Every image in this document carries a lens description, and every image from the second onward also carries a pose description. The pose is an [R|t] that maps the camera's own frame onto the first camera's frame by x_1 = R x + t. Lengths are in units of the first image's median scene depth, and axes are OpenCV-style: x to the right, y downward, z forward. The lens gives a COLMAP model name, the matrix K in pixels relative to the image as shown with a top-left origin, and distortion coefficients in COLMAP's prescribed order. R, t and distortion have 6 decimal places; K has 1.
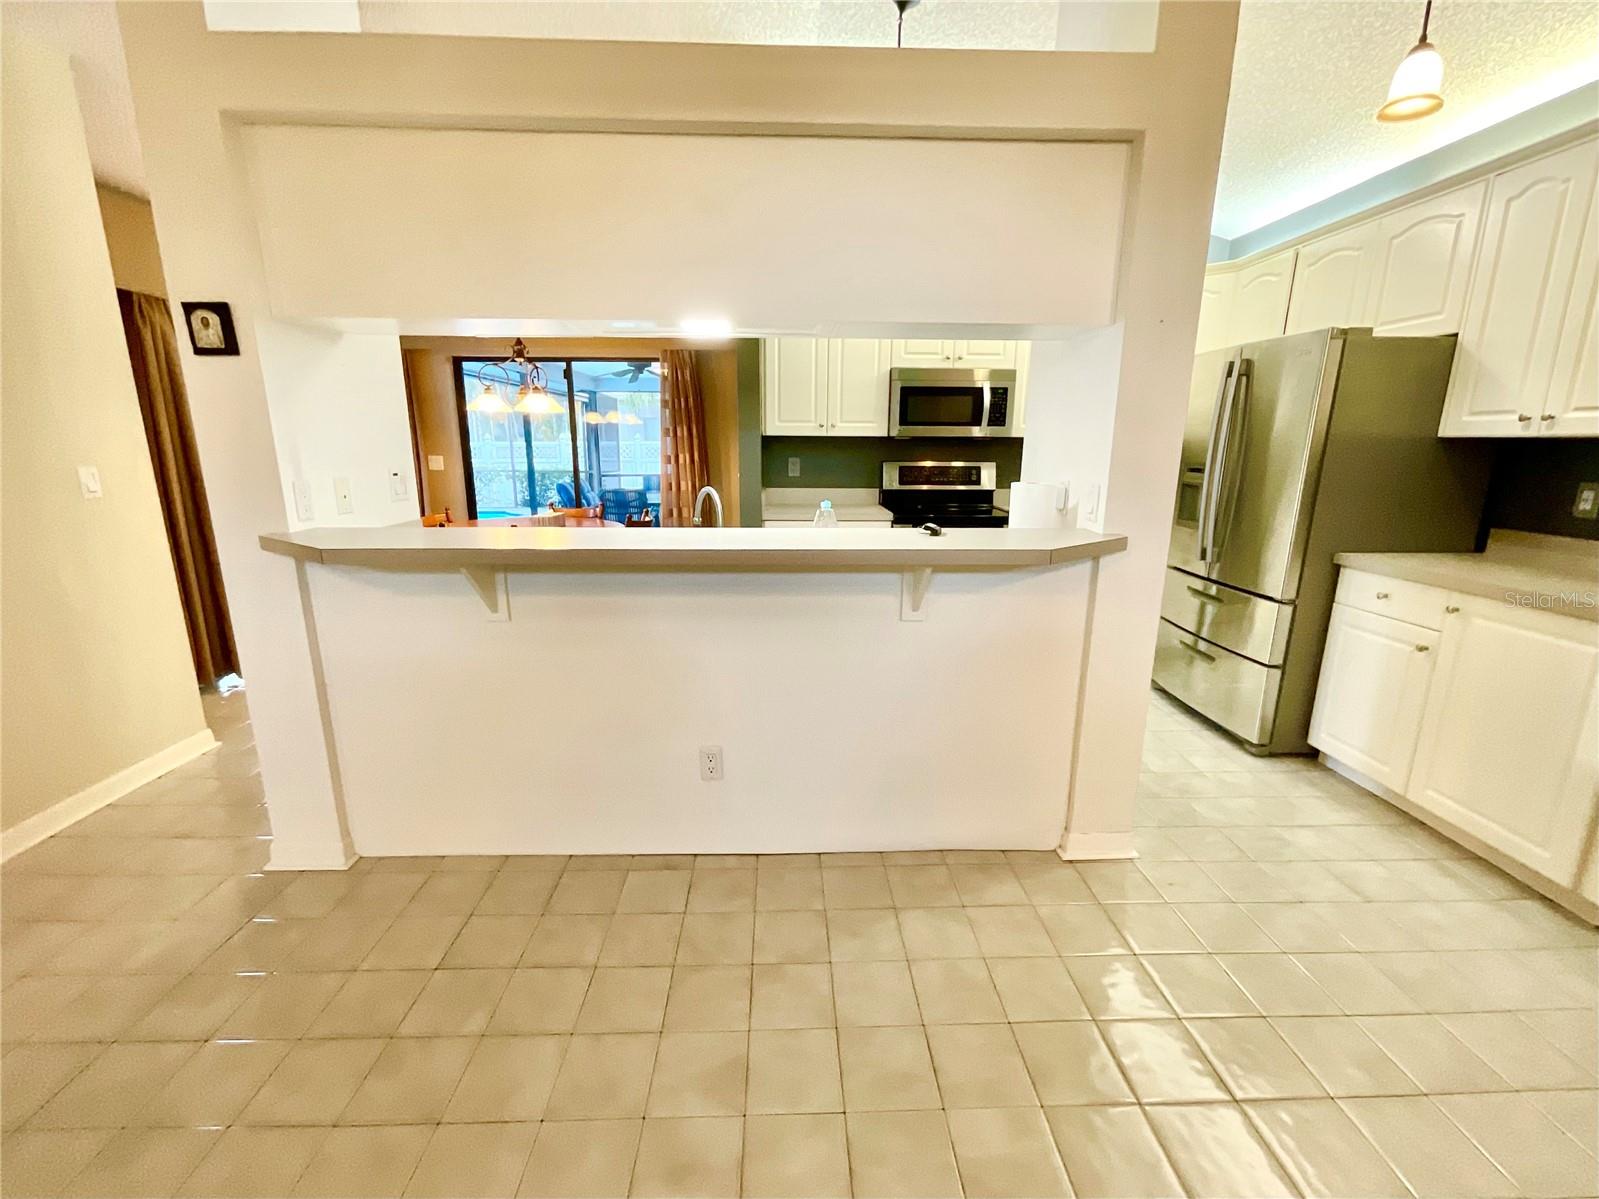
lens RADIAL K [[646.4, 0, 799.5], [0, 646.4, 599.5], [0, 0, 1]] dist [0.001014, -0.000155]
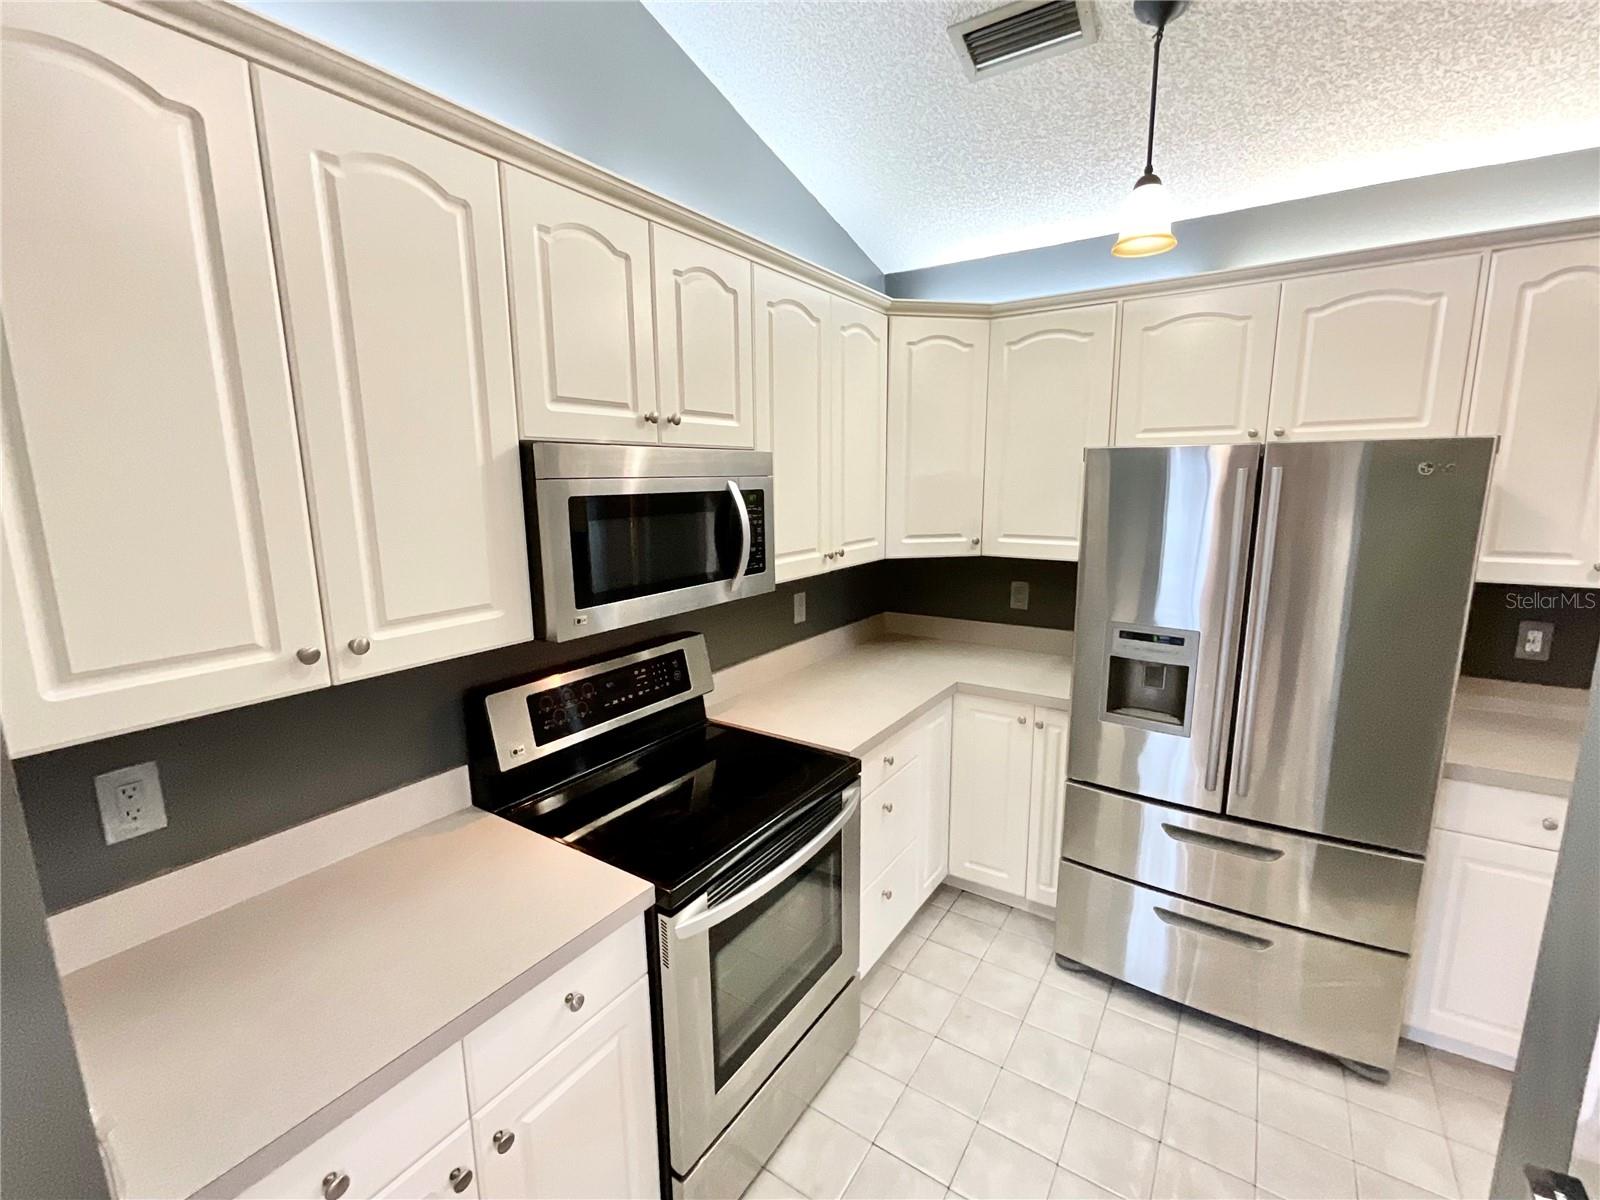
lens RADIAL K [[700.2, 0, 800.0], [0, 700.2, 600.0], [0, 0, 1]] dist [0.001732, 0.000202]
pose [[0.576342, -0.157858, 0.801817, -0.072157], [0.214401, 0.976005, 0.038041, -0.265273], [-0.788583, 0.149985, 0.596357, 0.697620]]
